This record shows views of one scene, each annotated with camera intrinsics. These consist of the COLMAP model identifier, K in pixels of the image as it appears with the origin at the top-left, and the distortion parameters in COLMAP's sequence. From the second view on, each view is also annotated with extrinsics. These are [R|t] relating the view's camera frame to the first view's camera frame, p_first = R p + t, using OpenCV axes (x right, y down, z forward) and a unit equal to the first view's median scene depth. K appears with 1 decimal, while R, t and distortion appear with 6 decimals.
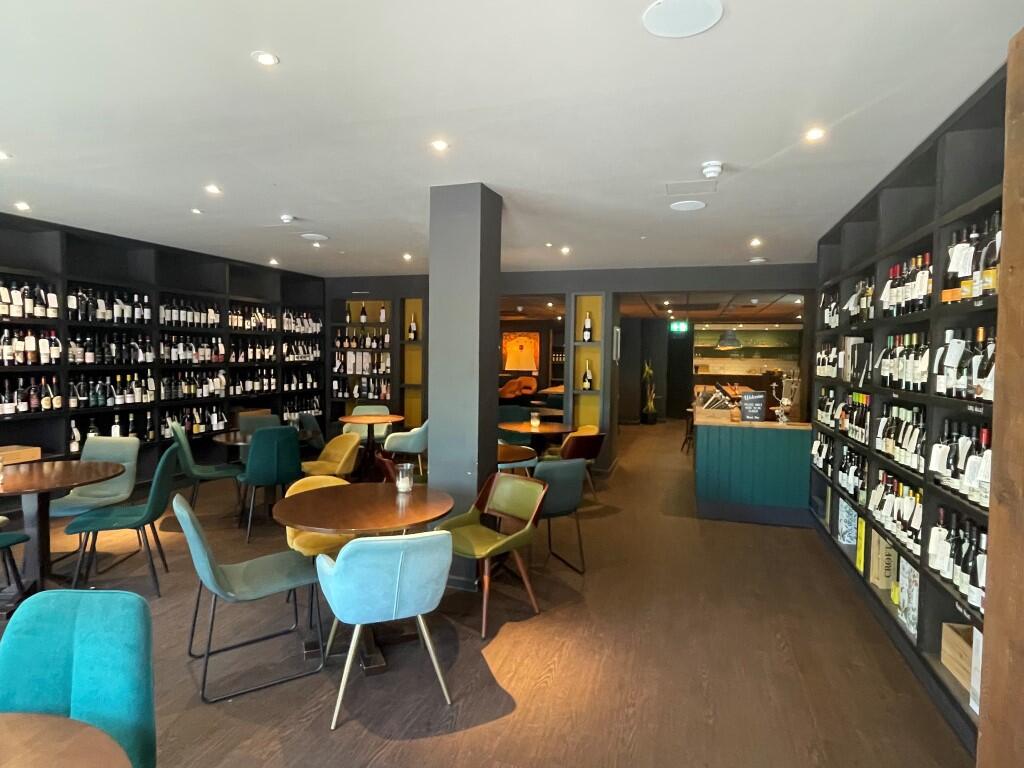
lens RADIAL K [[574.7, 0, 511.2], [0, 574.7, 383.4], [0, 0, 1]] dist [0.000536, -0.000530]
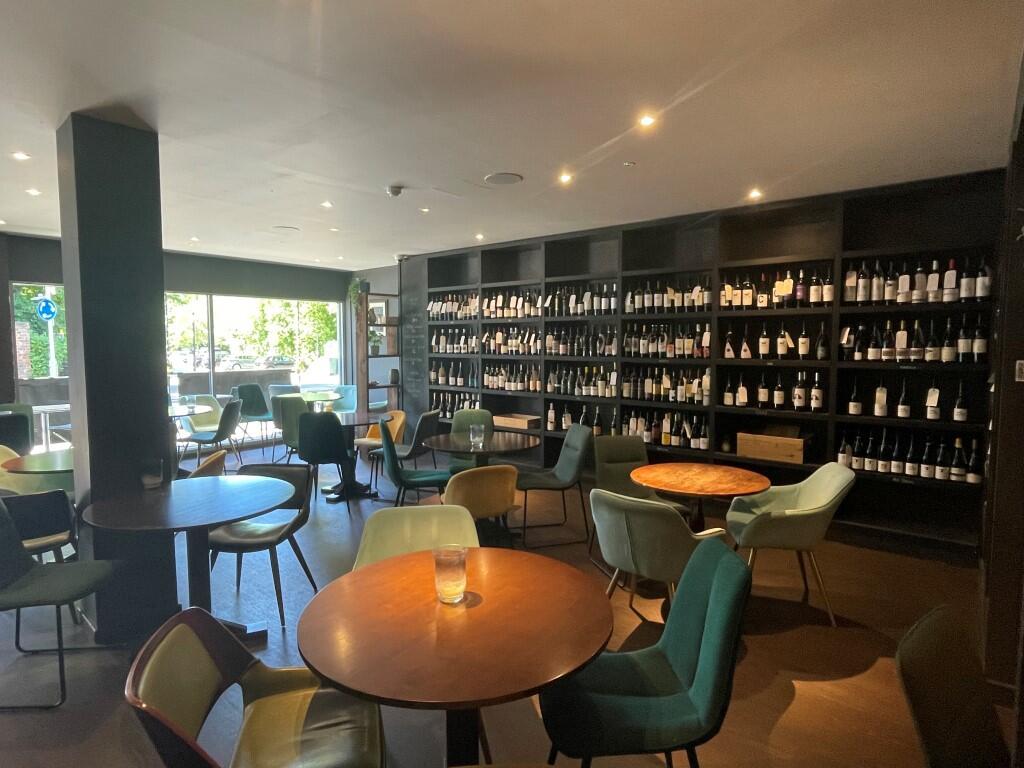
lens RADIAL K [[574.7, 0, 511.5], [0, 574.7, 379.6], [0, 0, 1]] dist [0.000536, -0.000530]
pose [[-0.373104, 0.054726, -0.926174, 0.280544], [-0.047957, 0.995787, 0.078158, -0.058017], [0.926549, 0.073577, -0.368907, 1.118452]]
